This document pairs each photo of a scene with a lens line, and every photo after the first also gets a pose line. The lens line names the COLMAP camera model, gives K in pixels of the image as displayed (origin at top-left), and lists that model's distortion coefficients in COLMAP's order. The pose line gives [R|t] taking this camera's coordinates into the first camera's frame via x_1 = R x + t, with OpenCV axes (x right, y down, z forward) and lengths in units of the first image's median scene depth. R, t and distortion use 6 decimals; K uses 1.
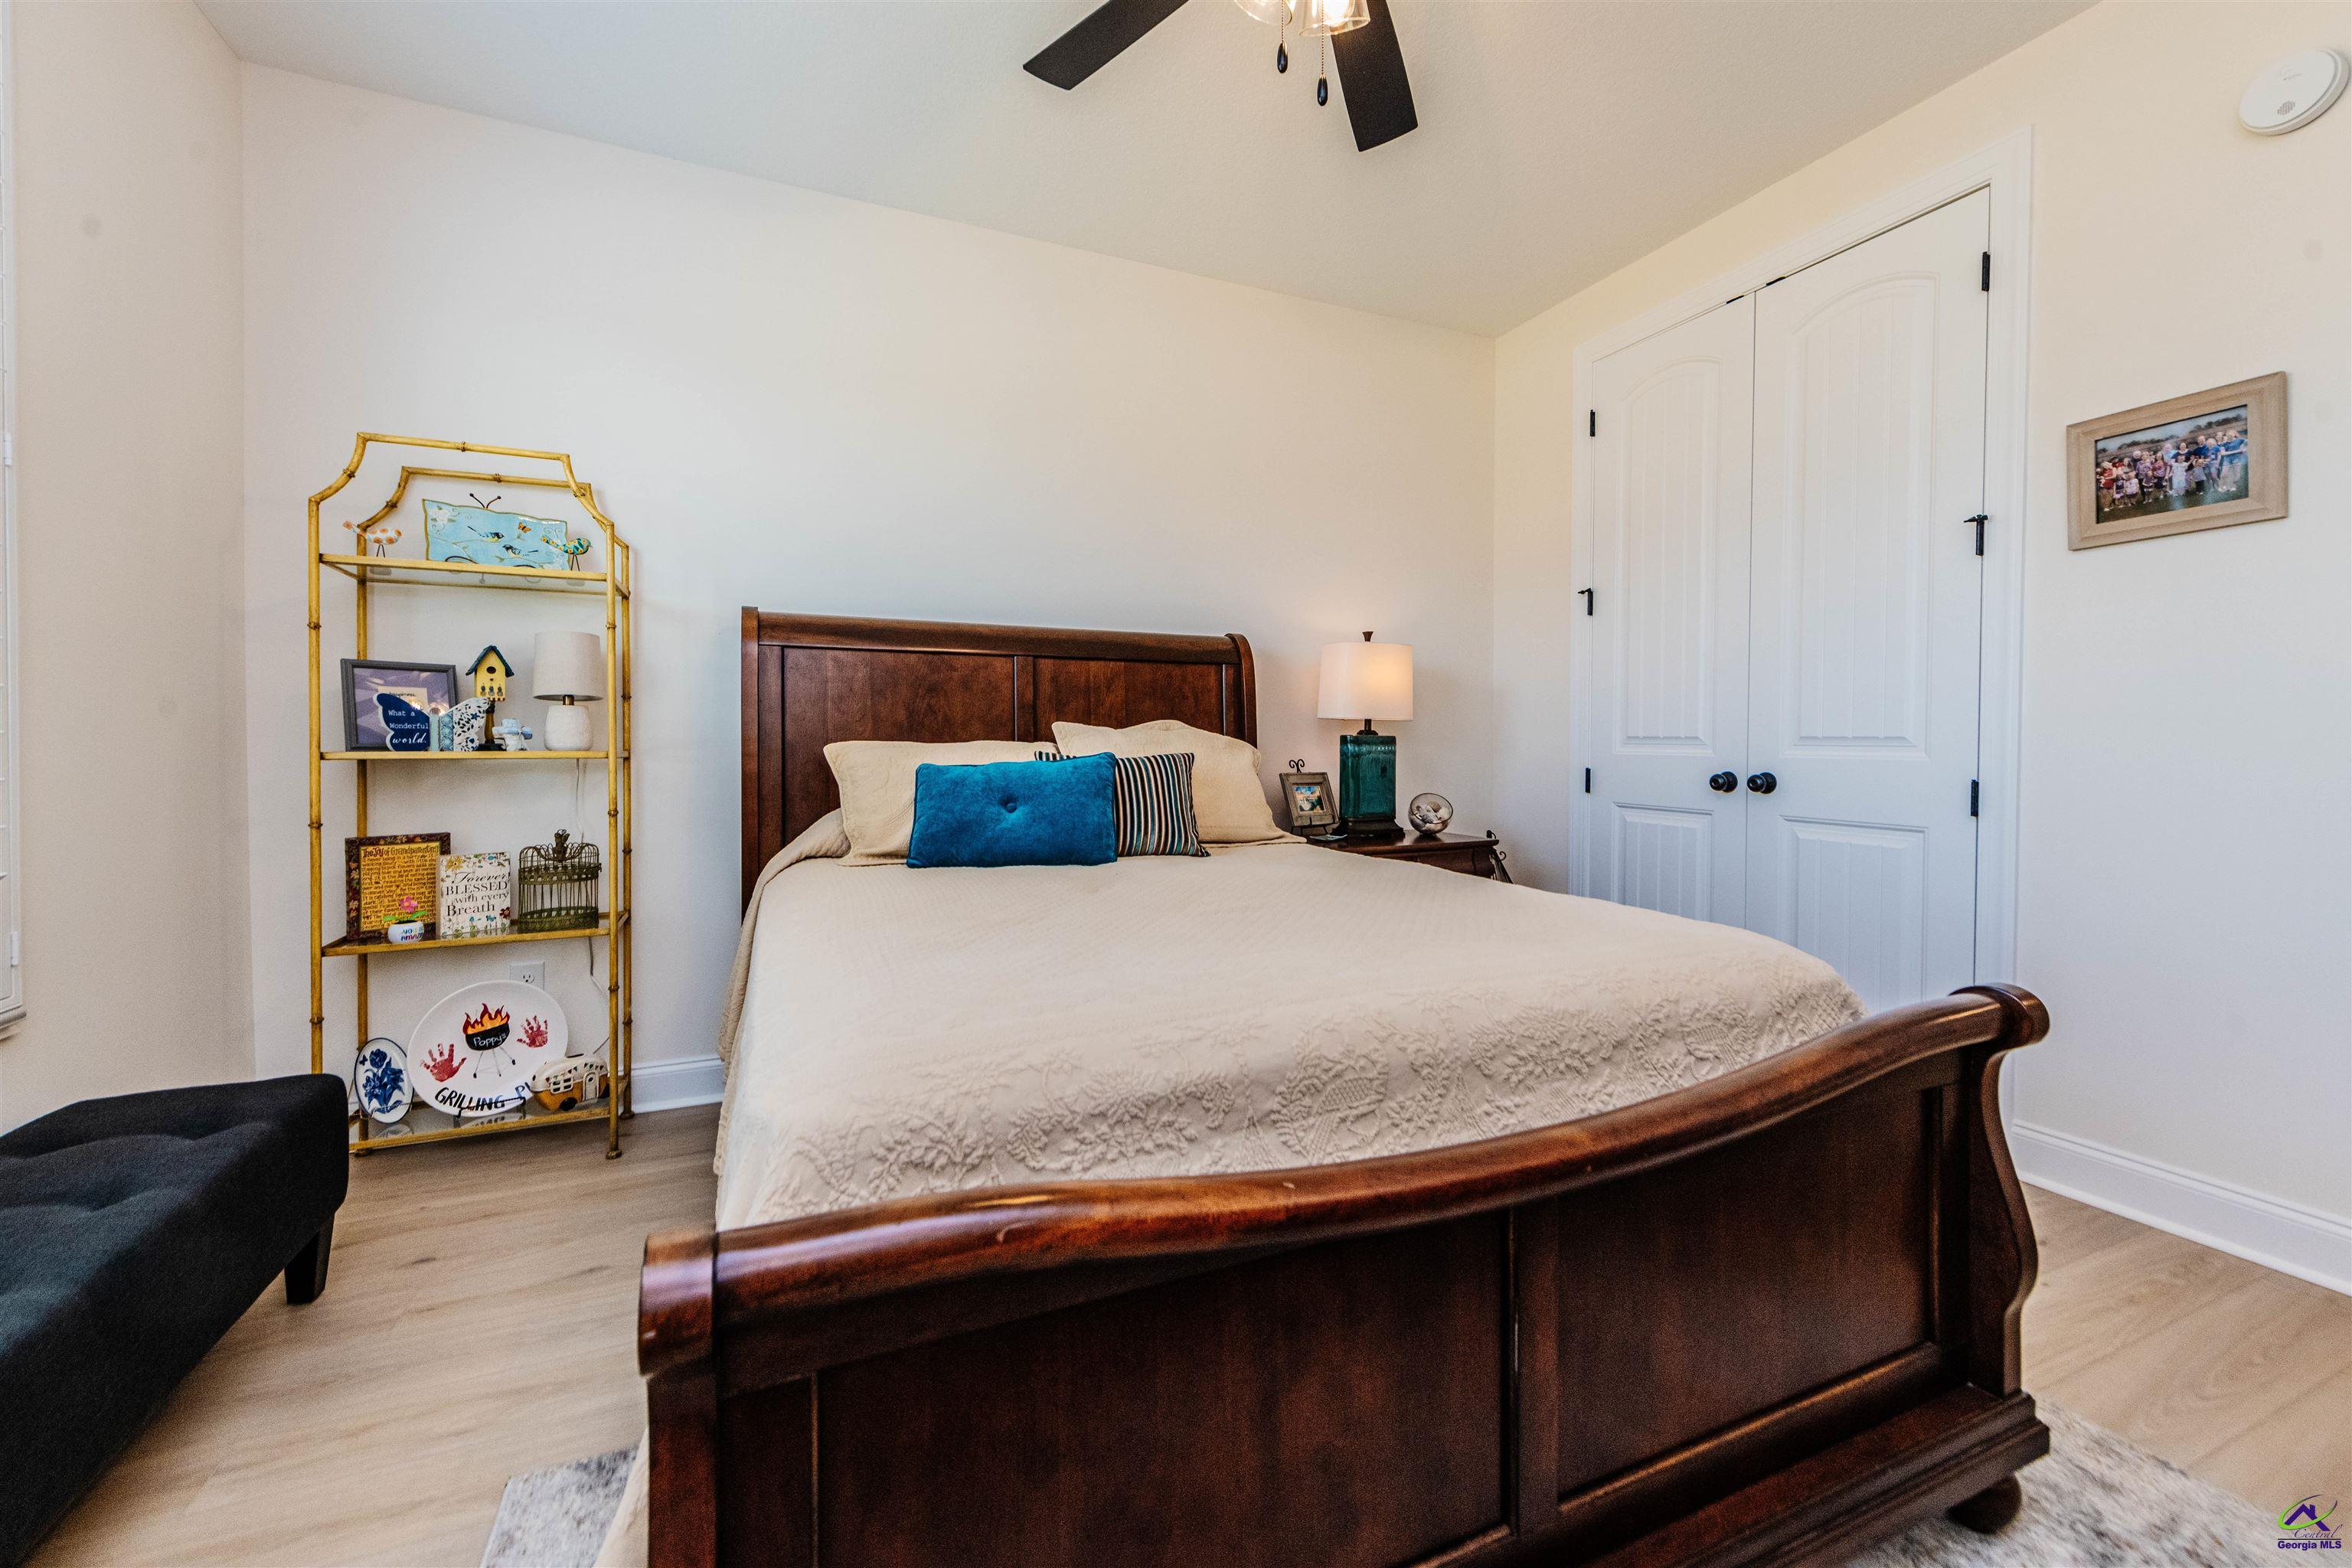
lens RADIAL K [[955.1, 0, 1176.7], [0, 955.1, 752.9], [0, 0, 1]] dist [0.018804, -0.006429]
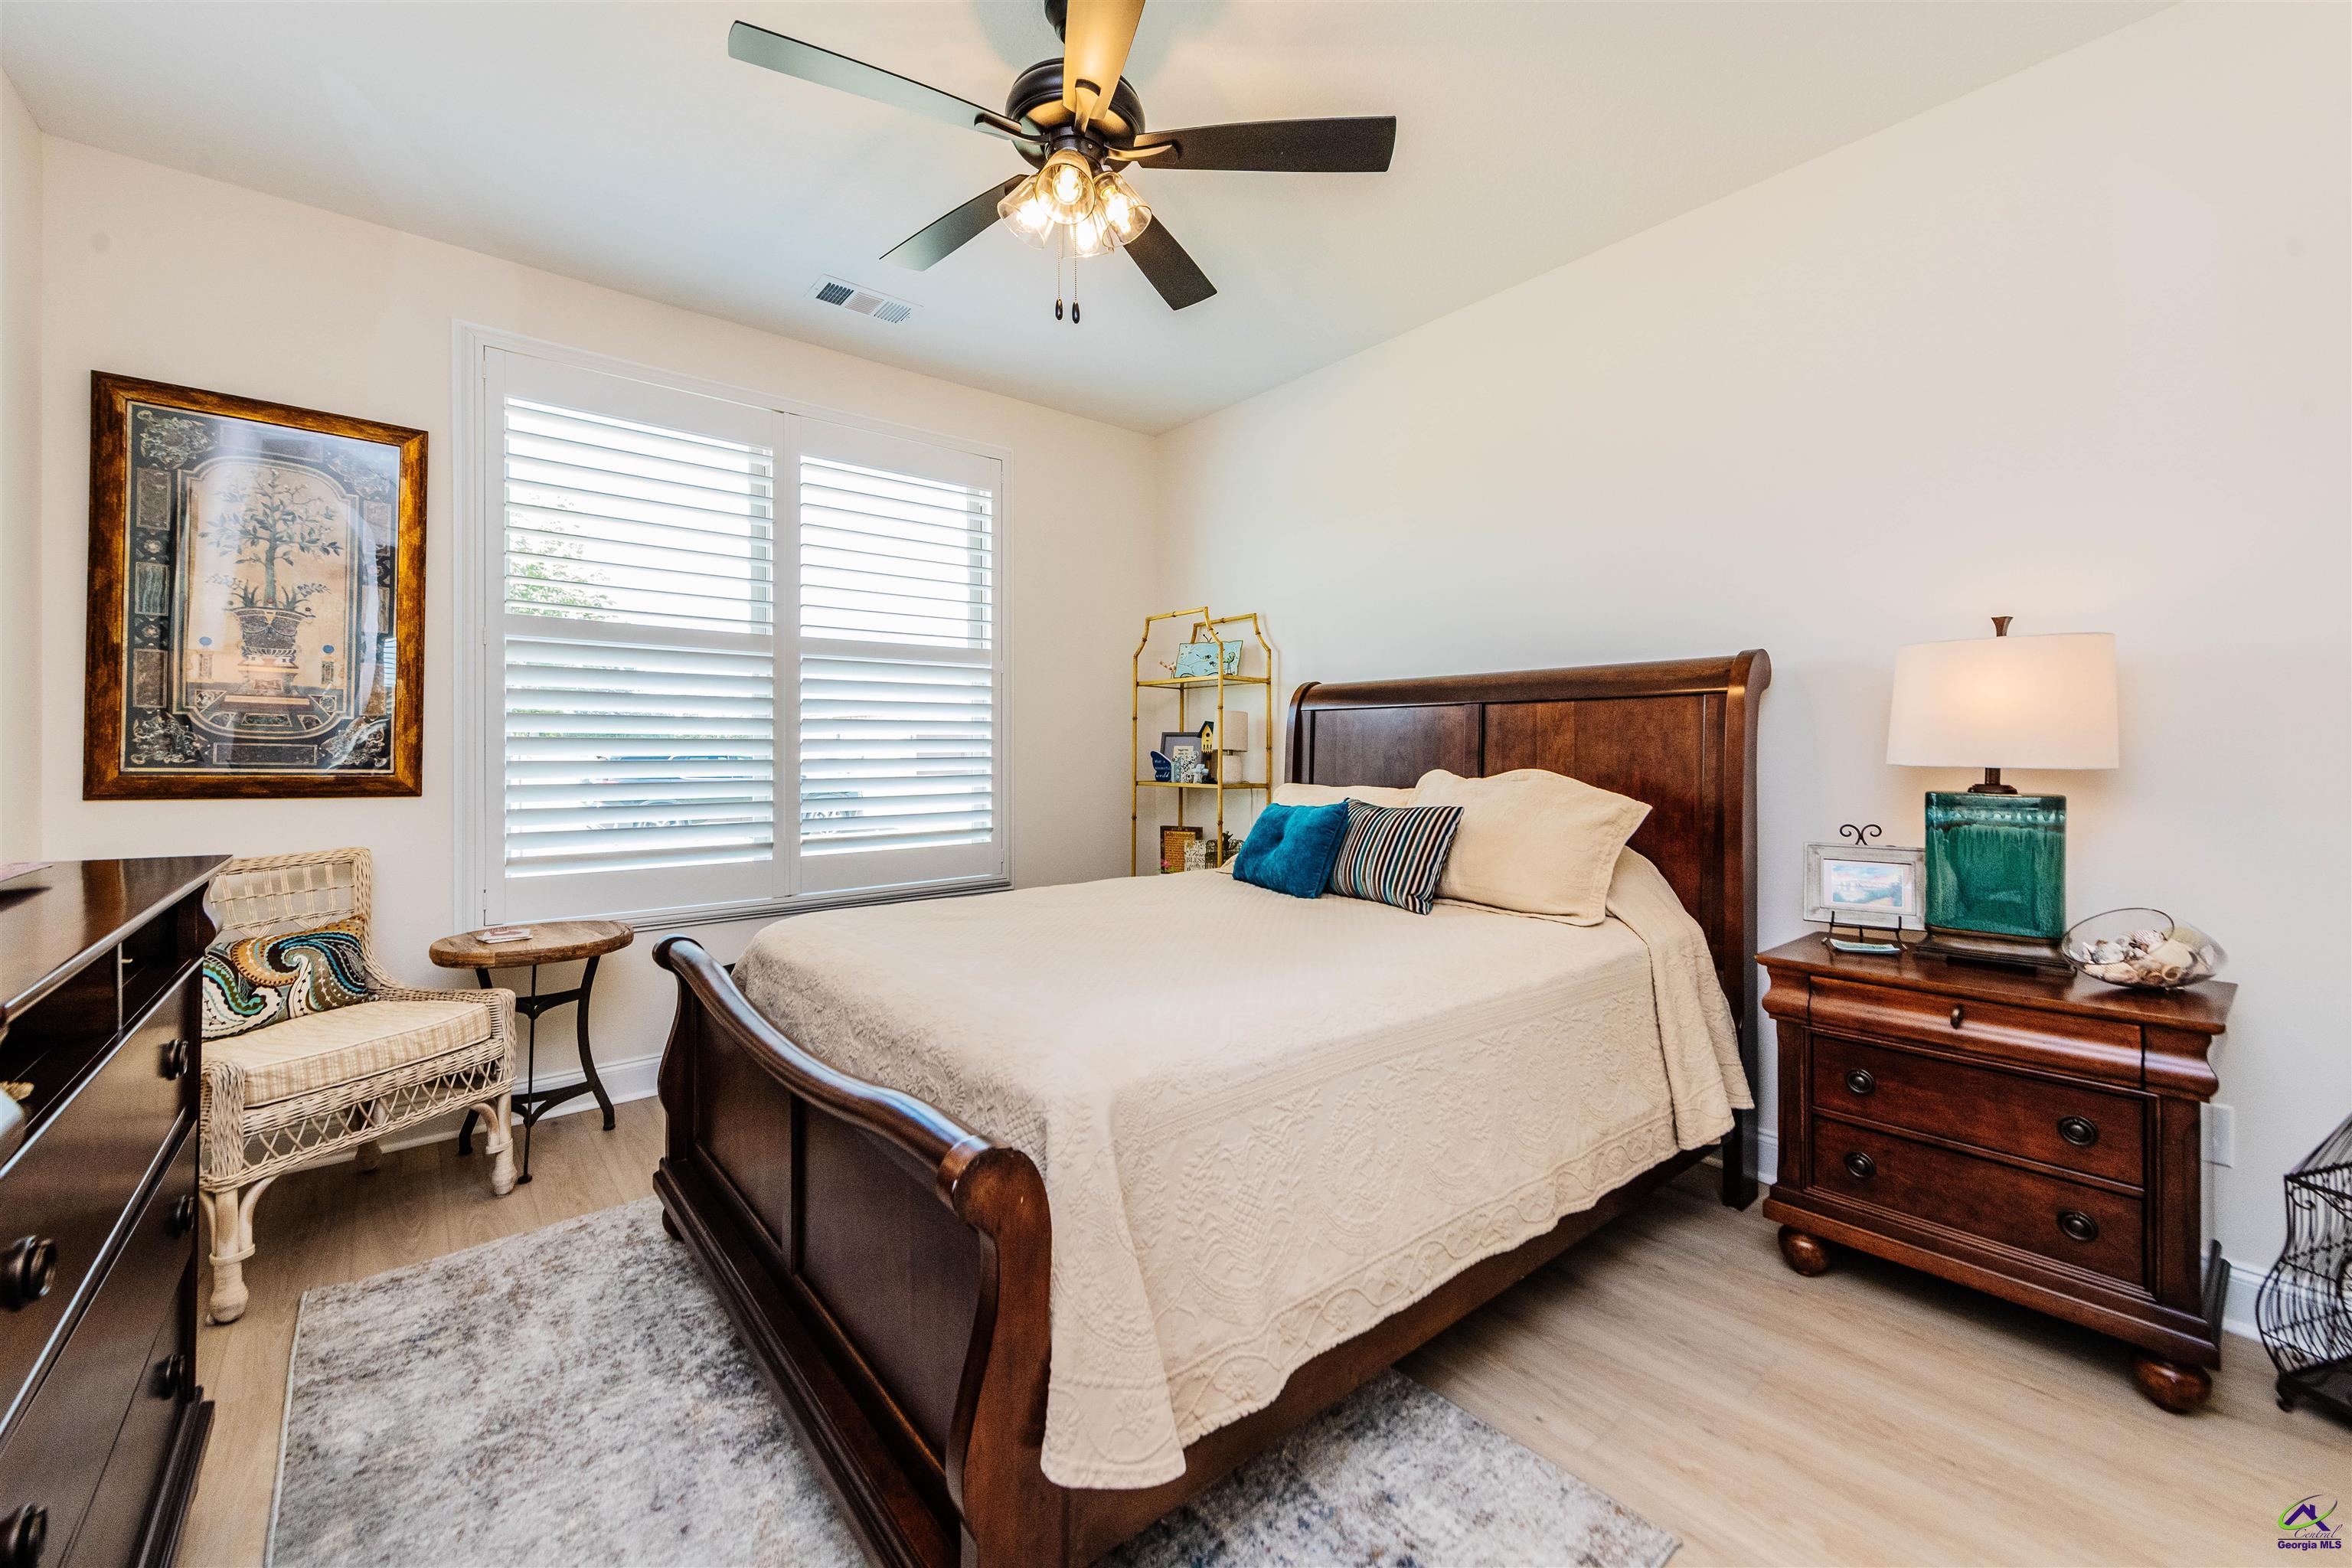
lens RADIAL K [[927.1, 0, 1175.9], [0, 927.1, 754.1], [0, 0, 1]] dist [0.013392, -0.003631]
pose [[0.273916, 0.003778, -0.961746, 0.726531], [-0.009315, 0.999956, 0.001275, -0.045216], [0.961708, 0.008609, 0.273939, 0.414963]]
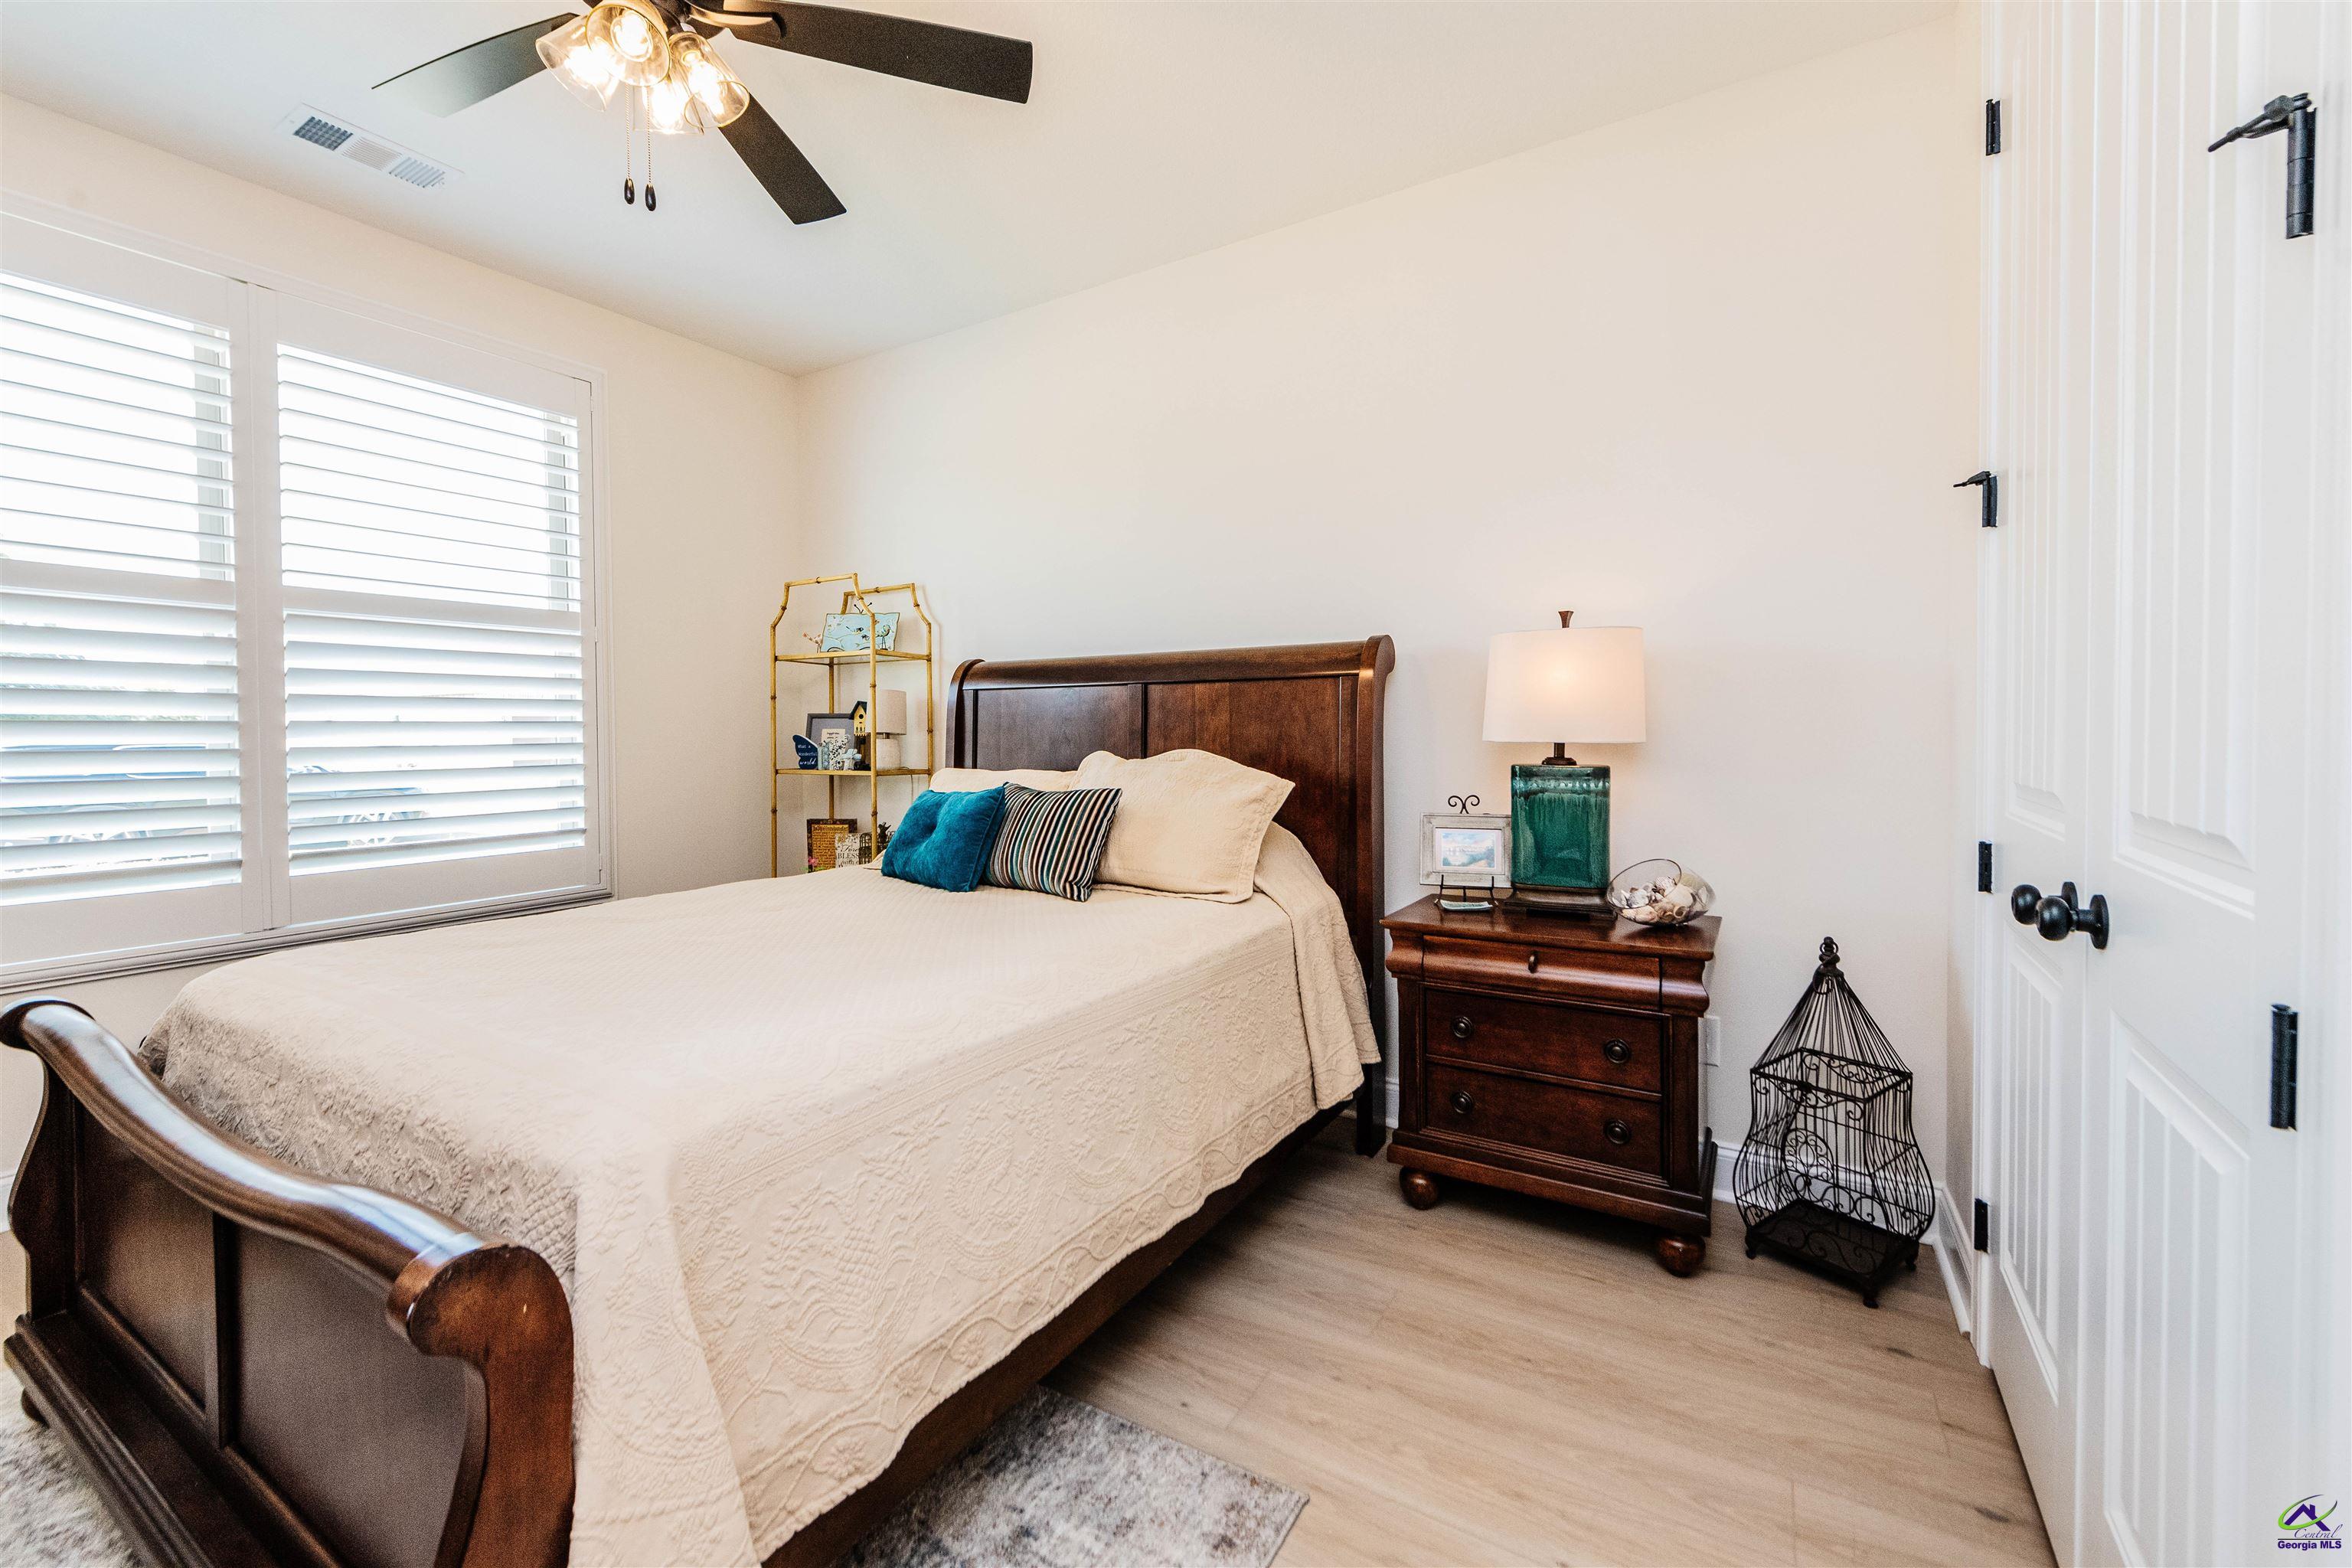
lens RADIAL K [[955.1, 0, 1176.7], [0, 955.1, 752.9], [0, 0, 1]] dist [0.018804, -0.006429]
pose [[0.568866, 0.012643, -0.822333, 0.710581], [-0.001555, 0.999897, 0.014297, -0.042484], [0.822429, -0.006855, 0.568827, 0.456128]]
